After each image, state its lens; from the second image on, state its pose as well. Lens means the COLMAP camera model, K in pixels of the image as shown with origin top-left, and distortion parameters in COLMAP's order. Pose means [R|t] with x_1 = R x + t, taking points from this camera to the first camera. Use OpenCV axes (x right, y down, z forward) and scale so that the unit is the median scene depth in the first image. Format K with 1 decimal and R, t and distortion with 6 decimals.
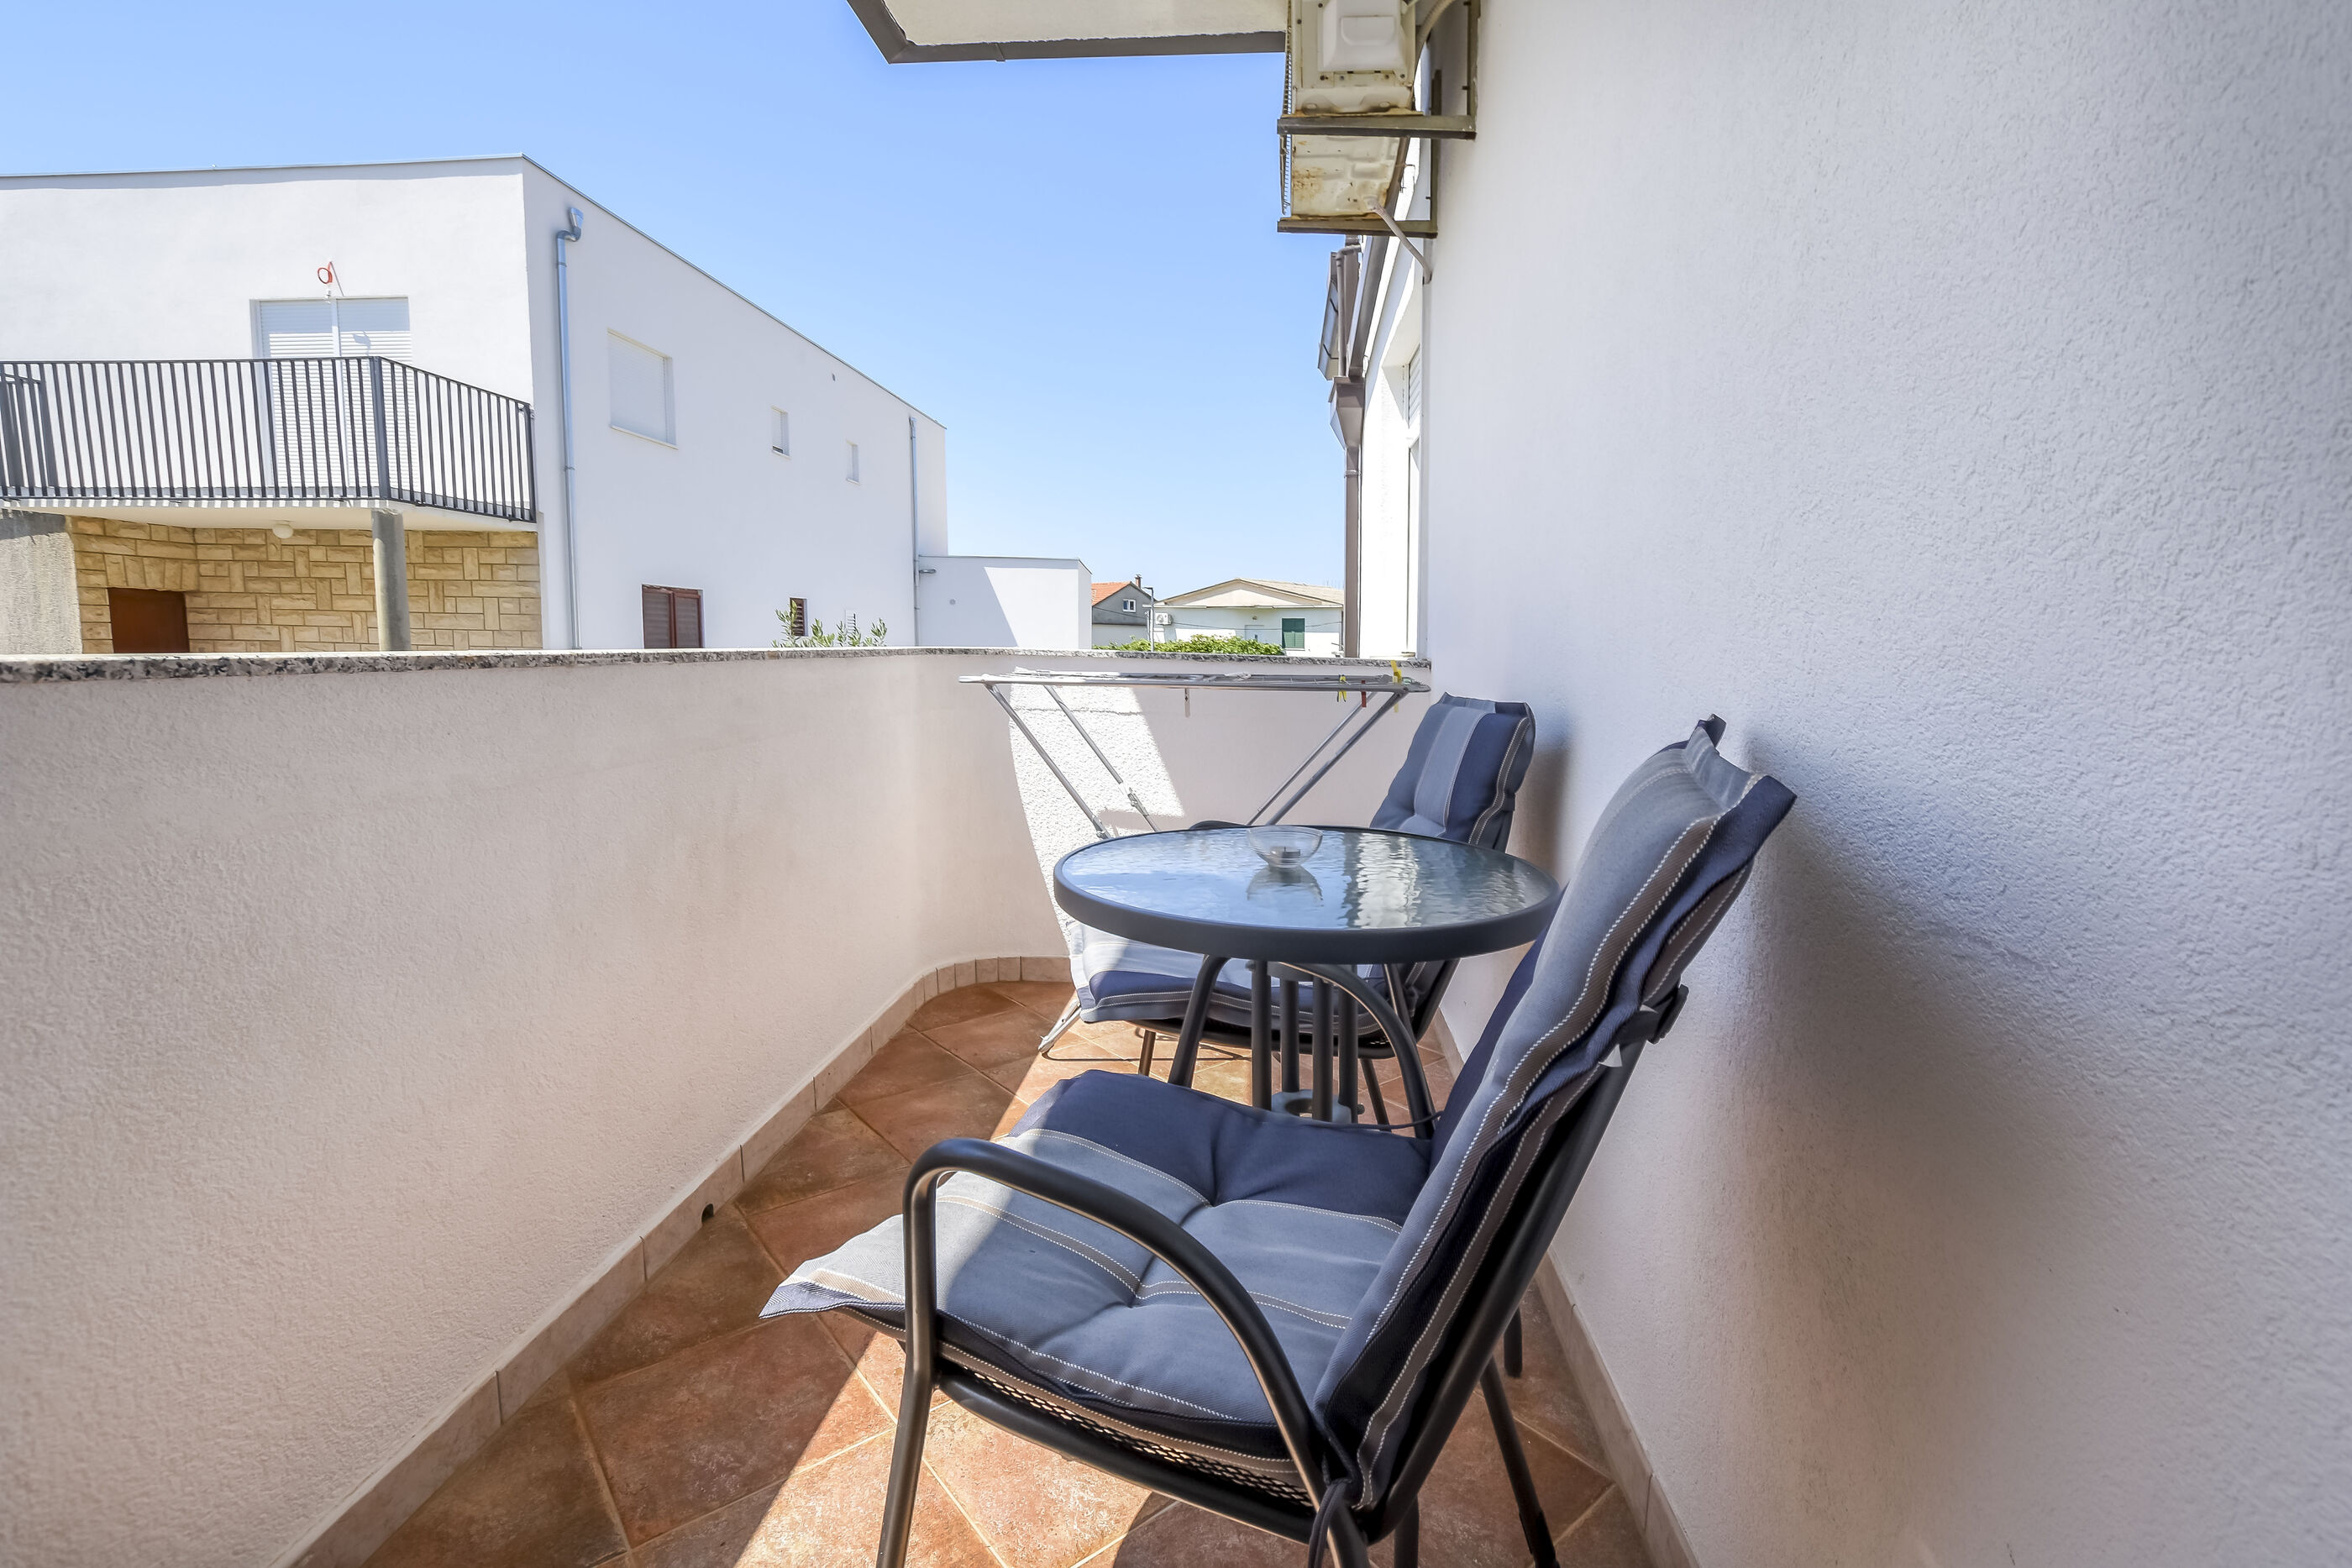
lens RADIAL K [[1064.6, 0, 1195.3], [0, 1064.6, 776.4], [0, 0, 1]] dist [-0.047054, 0.007494]
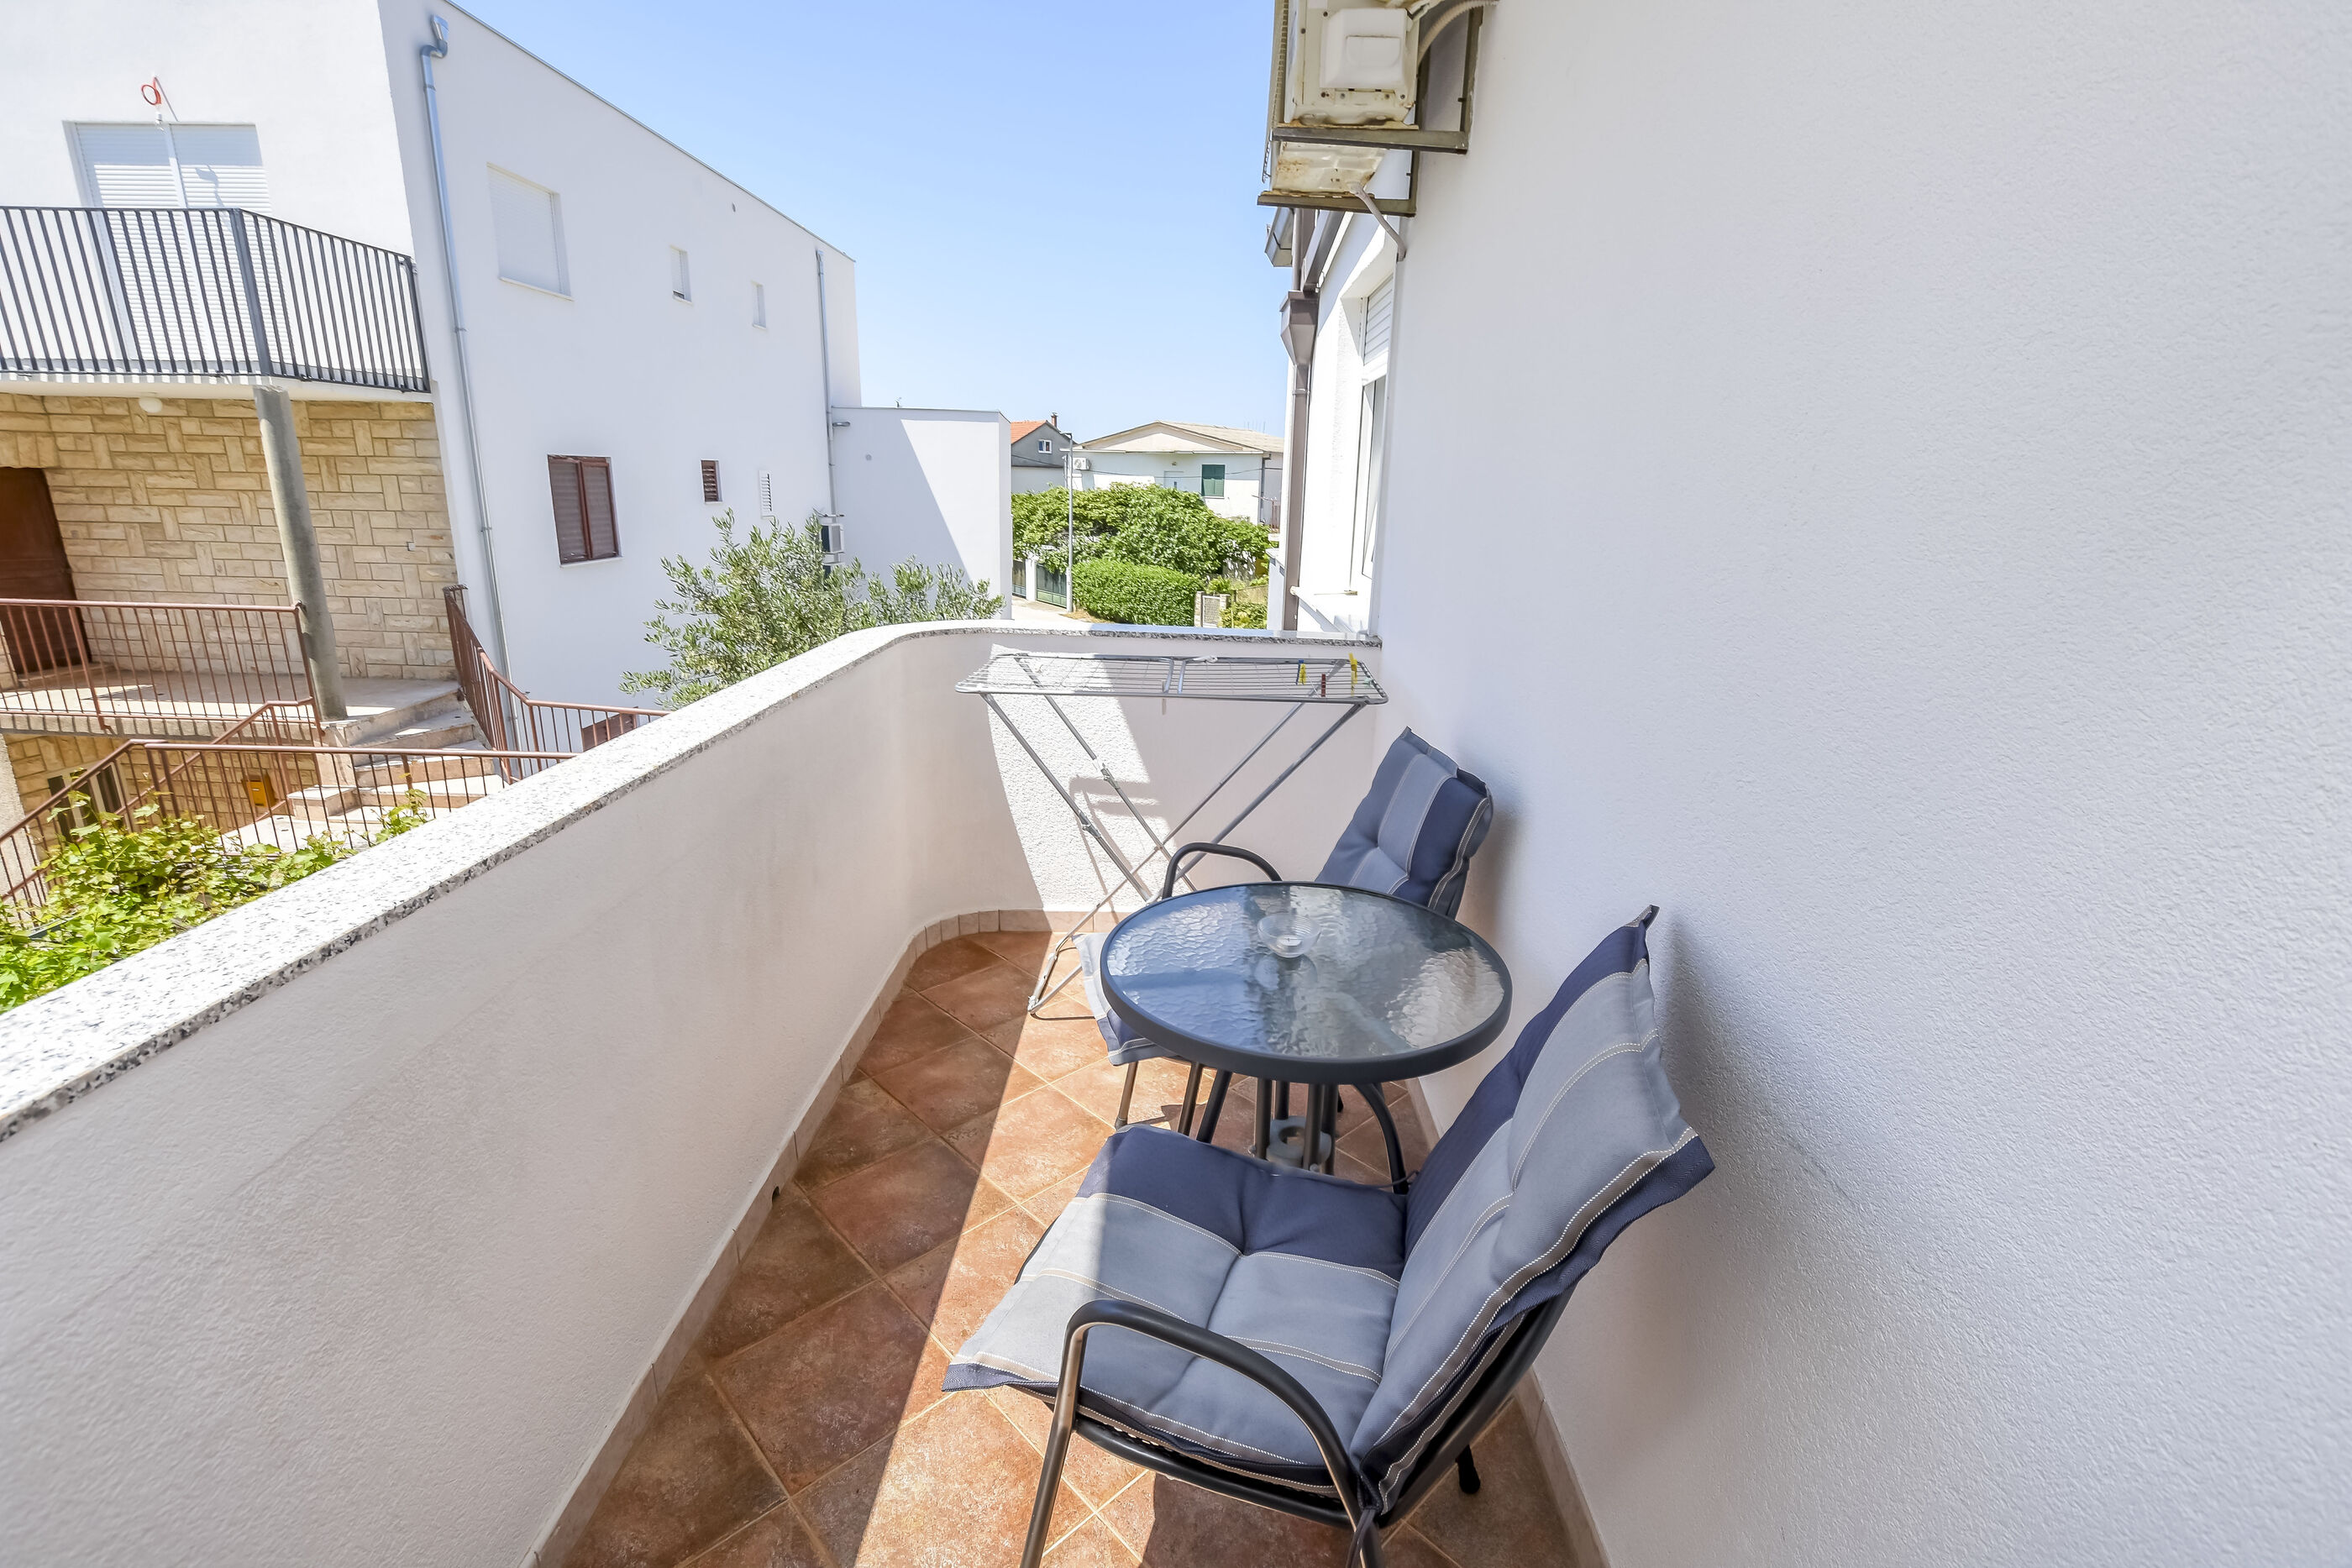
lens RADIAL K [[1081.9, 0, 1176.0], [0, 1081.9, 784.0], [0, 0, 1]] dist [-0.048162, 0.009717]
pose [[0.996617, 0.009003, 0.081695, -0.072618], [-0.024361, 0.981675, 0.189001, -0.167557], [-0.078496, -0.190351, 0.978573, -0.075630]]
